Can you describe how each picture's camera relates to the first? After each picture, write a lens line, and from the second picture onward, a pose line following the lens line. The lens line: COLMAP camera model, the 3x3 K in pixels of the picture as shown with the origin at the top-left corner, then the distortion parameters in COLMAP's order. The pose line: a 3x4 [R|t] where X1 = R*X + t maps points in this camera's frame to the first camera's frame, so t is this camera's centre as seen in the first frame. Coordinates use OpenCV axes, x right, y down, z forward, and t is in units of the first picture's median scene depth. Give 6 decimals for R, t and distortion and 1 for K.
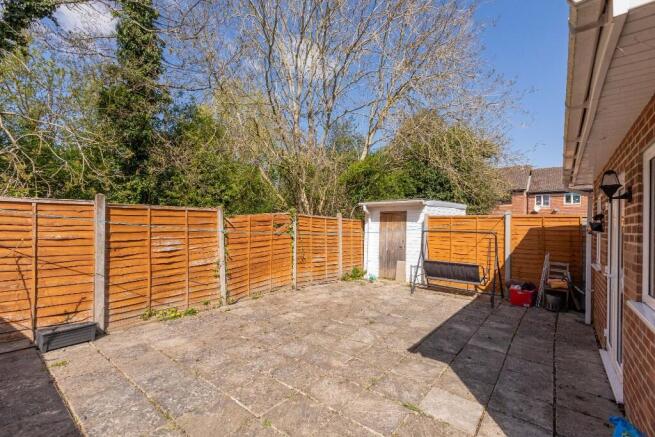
lens RADIAL K [[293.5, 0, 324.9], [0, 293.5, 227.3], [0, 0, 1]] dist [0.018770, -0.000004]
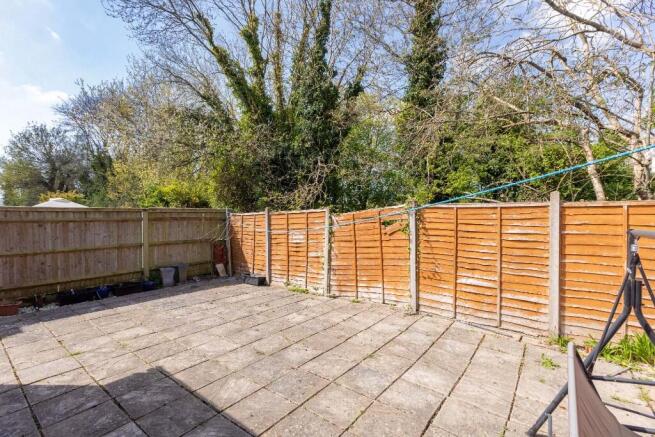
lens RADIAL K [[297.1, 0, 327.2], [0, 297.1, 227.6], [0, 0, 1]] dist [-0.001399, -0.000328]
pose [[0.000273, -0.005182, -0.999987, 0.898633], [-0.000837, 0.999986, -0.005183, 0.016086], [1.000000, 0.000839, 0.000269, 1.167490]]
